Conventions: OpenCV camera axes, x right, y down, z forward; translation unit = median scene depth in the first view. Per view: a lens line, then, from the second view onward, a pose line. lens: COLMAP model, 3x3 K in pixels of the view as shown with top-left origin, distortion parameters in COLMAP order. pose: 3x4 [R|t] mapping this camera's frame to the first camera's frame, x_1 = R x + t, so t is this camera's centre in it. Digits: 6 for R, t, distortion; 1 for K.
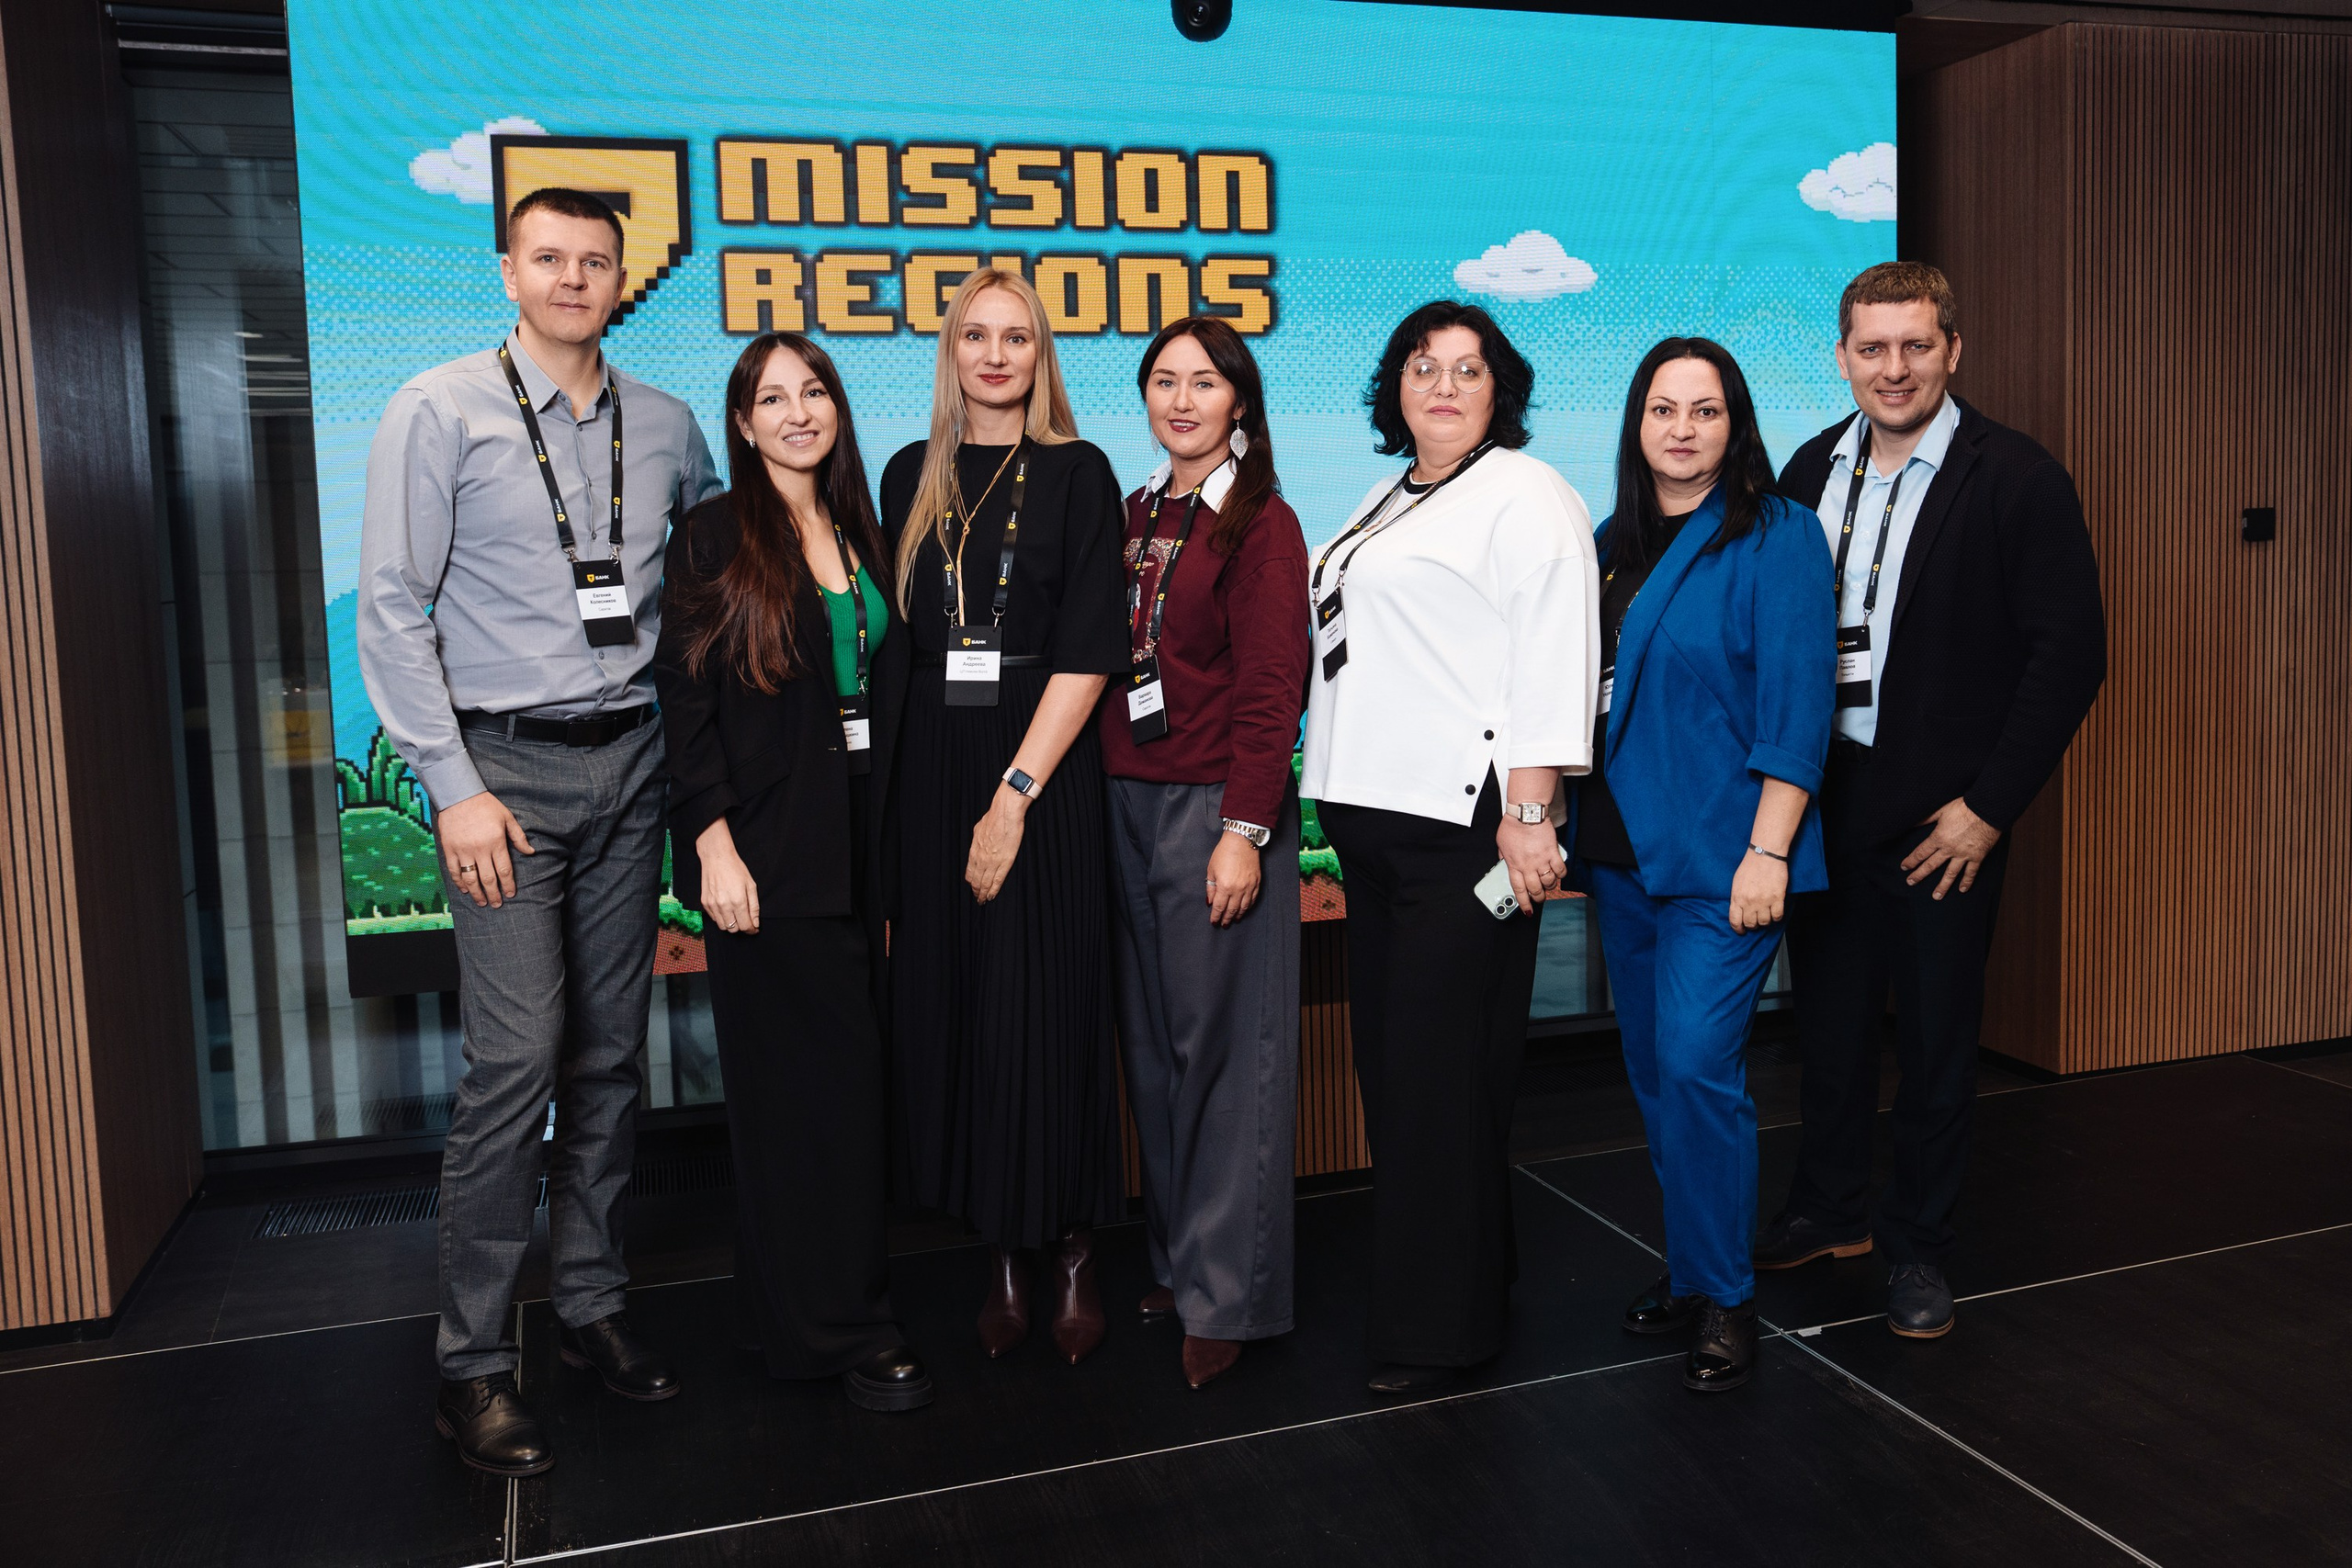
lens RADIAL K [[2082.5, 0, 1275.4], [0, 2082.5, 752.1], [0, 0, 1]] dist [-0.079759, 0.110918]
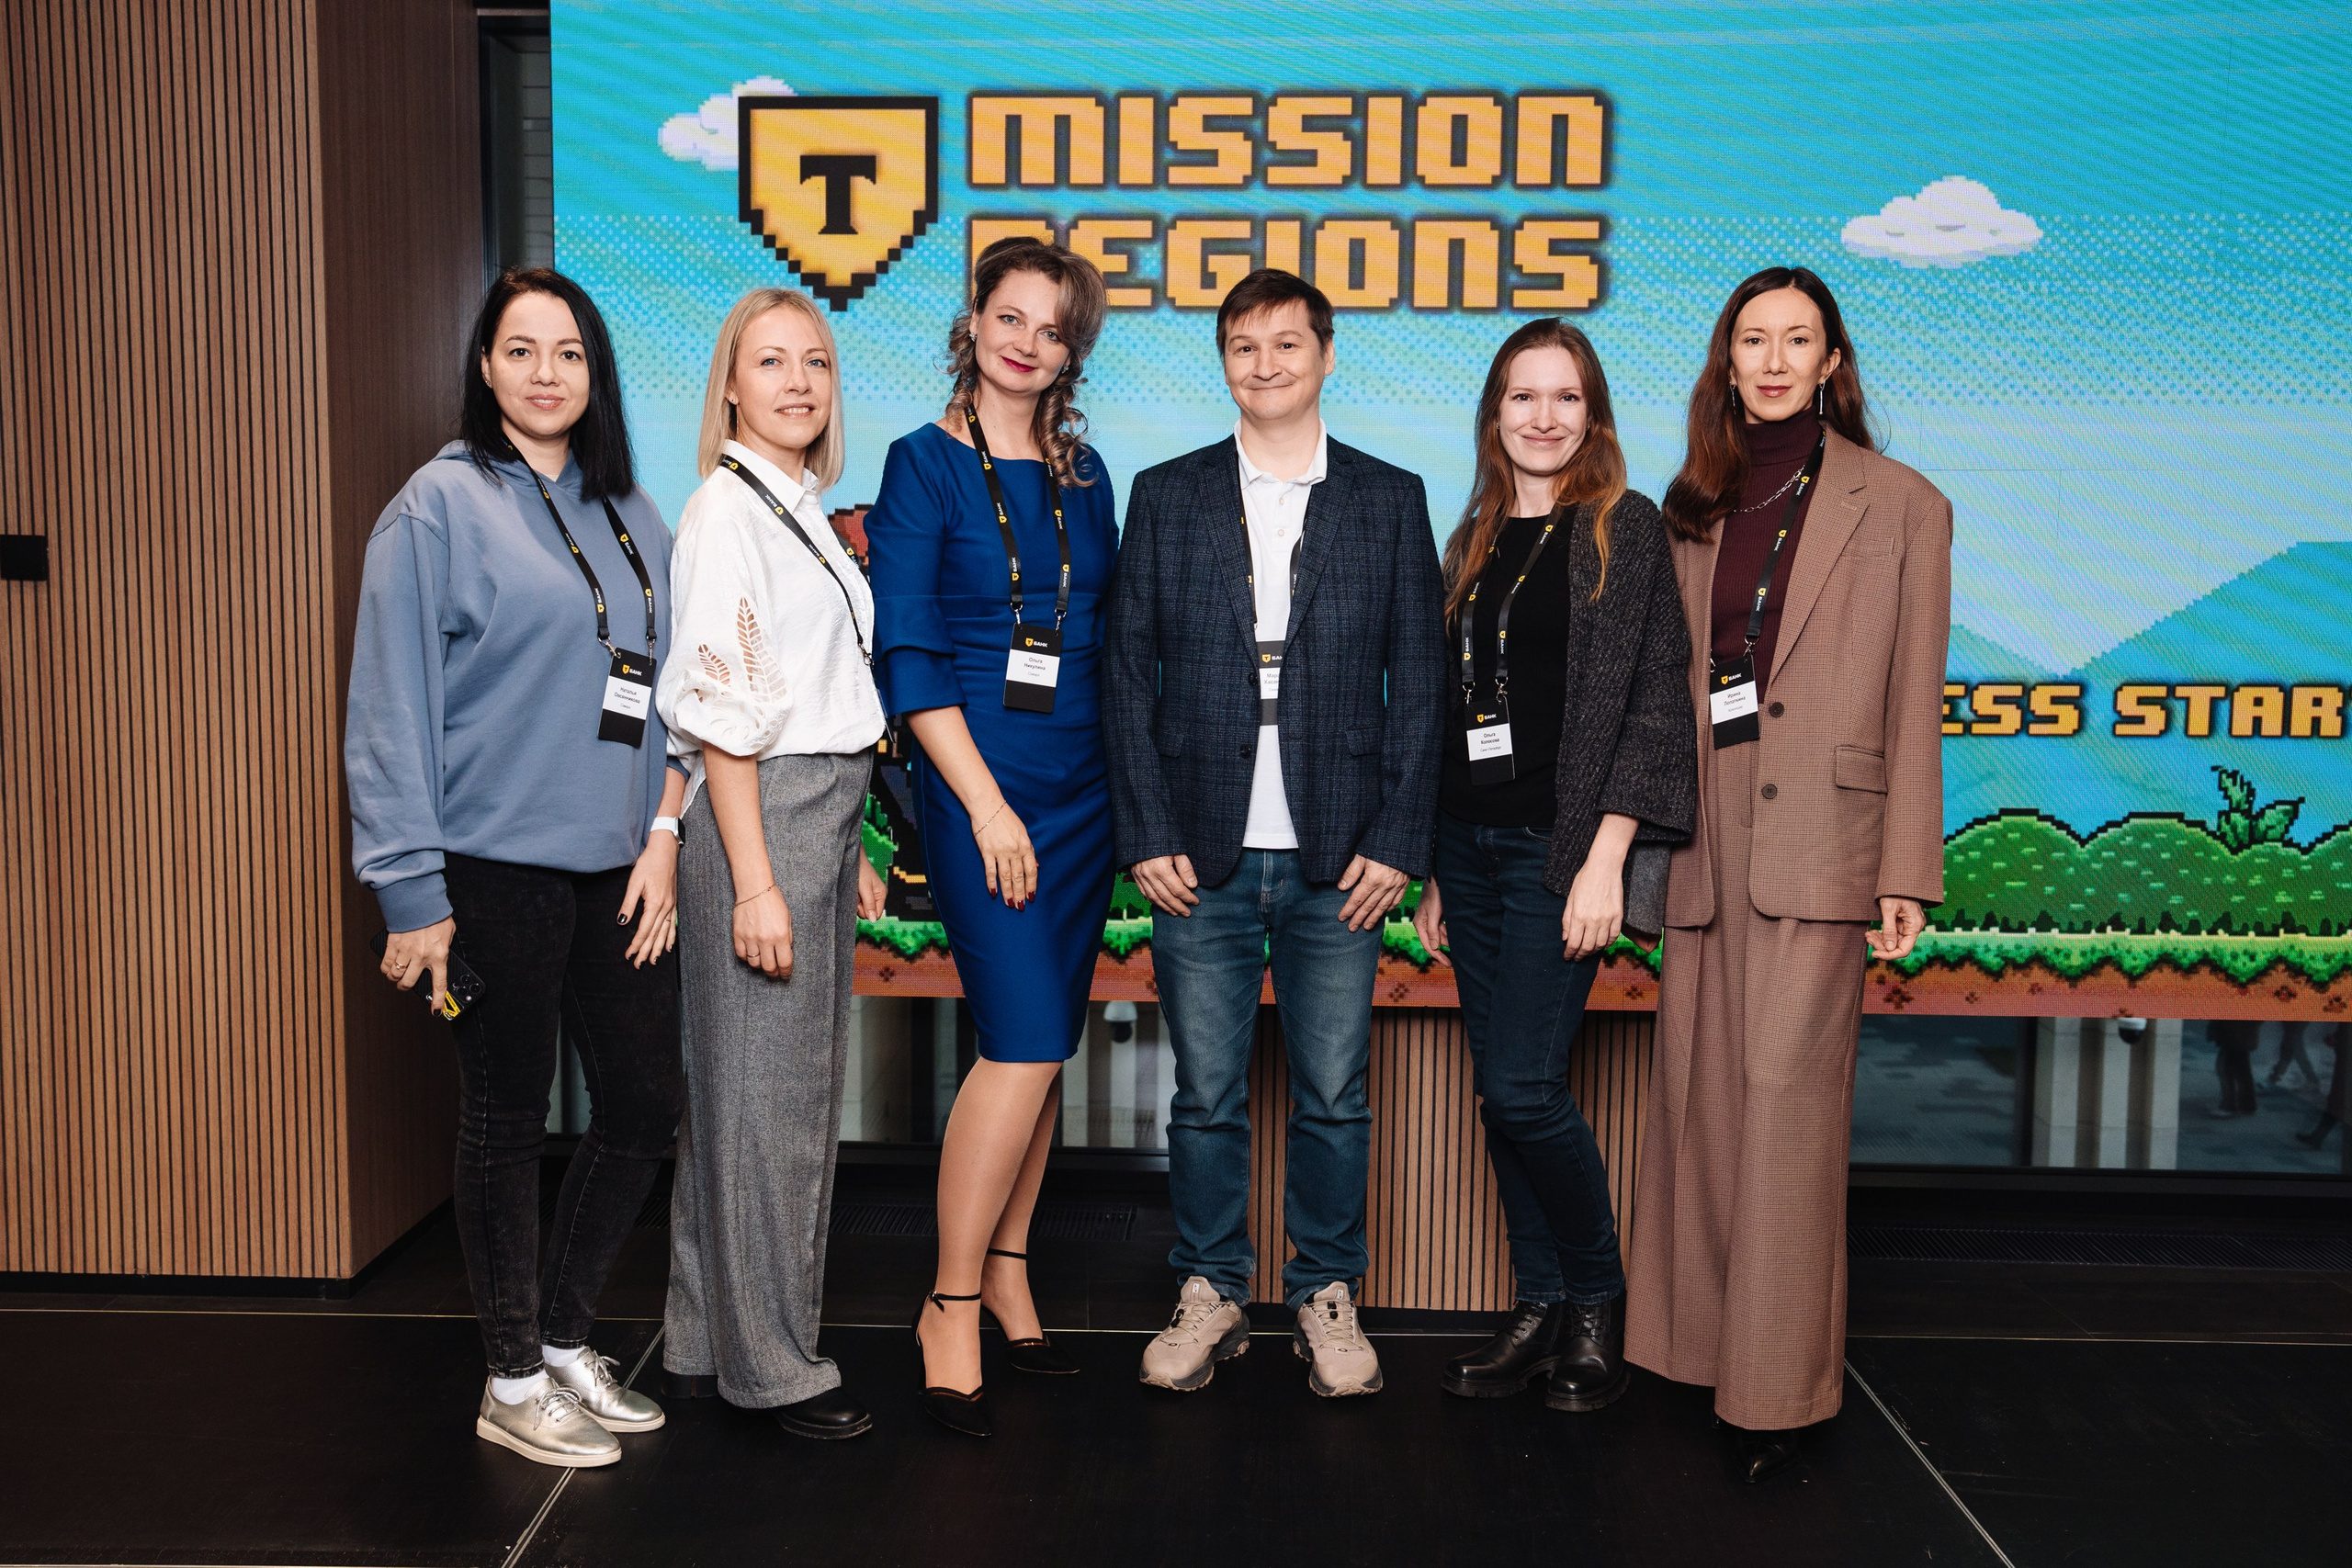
lens RADIAL K [[2319.9, 0, 1149.7], [0, 2319.9, 797.2], [0, 0, 1]] dist [-0.021042, 0.127265]
pose [[0.933299, 0.070384, -0.352135, 0.182518], [-0.069352, 0.997471, 0.015562, -0.006945], [0.352339, 0.009898, 0.935820, 0.063699]]
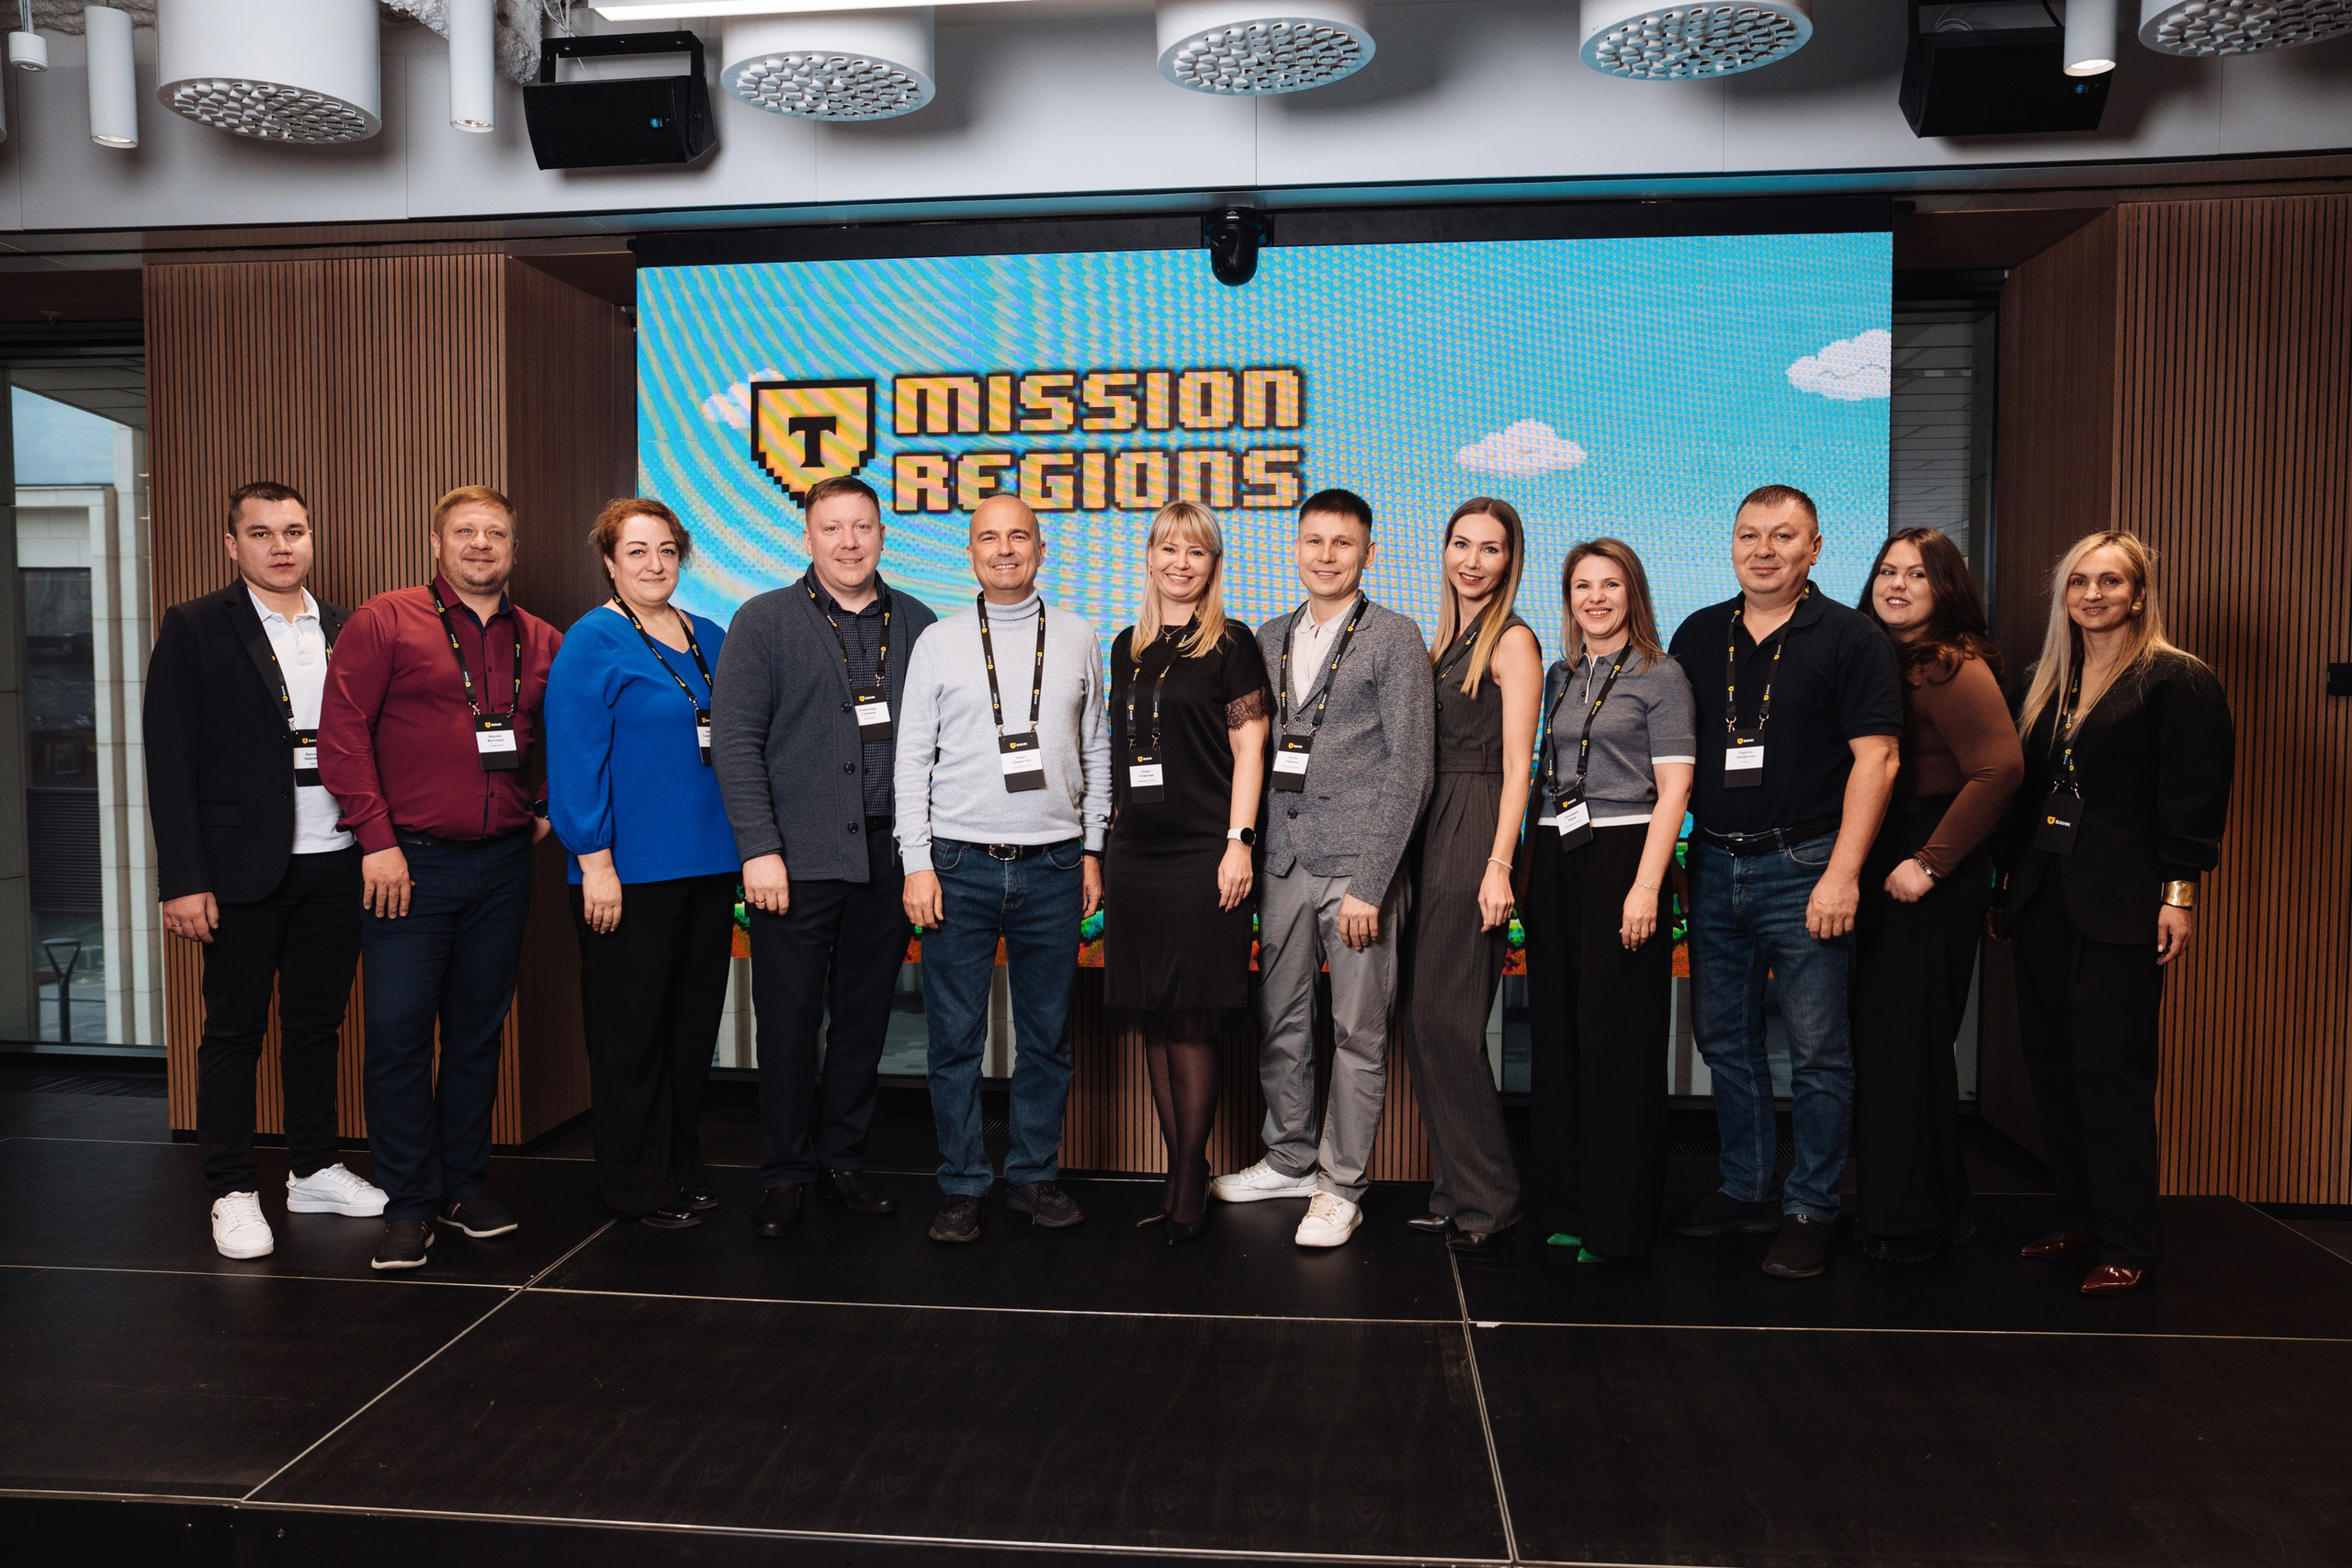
lens RADIAL K [[1794.8, 0, 1176.0], [0, 1794.8, 784.0], [0, 0, 1]] dist [-0.106320, 0.130532]
pose [[0.903898, 0.054353, -0.424280, 0.428344], [-0.067732, 0.997567, -0.016502, -0.008997], [0.422351, 0.043653, 0.905381, -0.021015]]
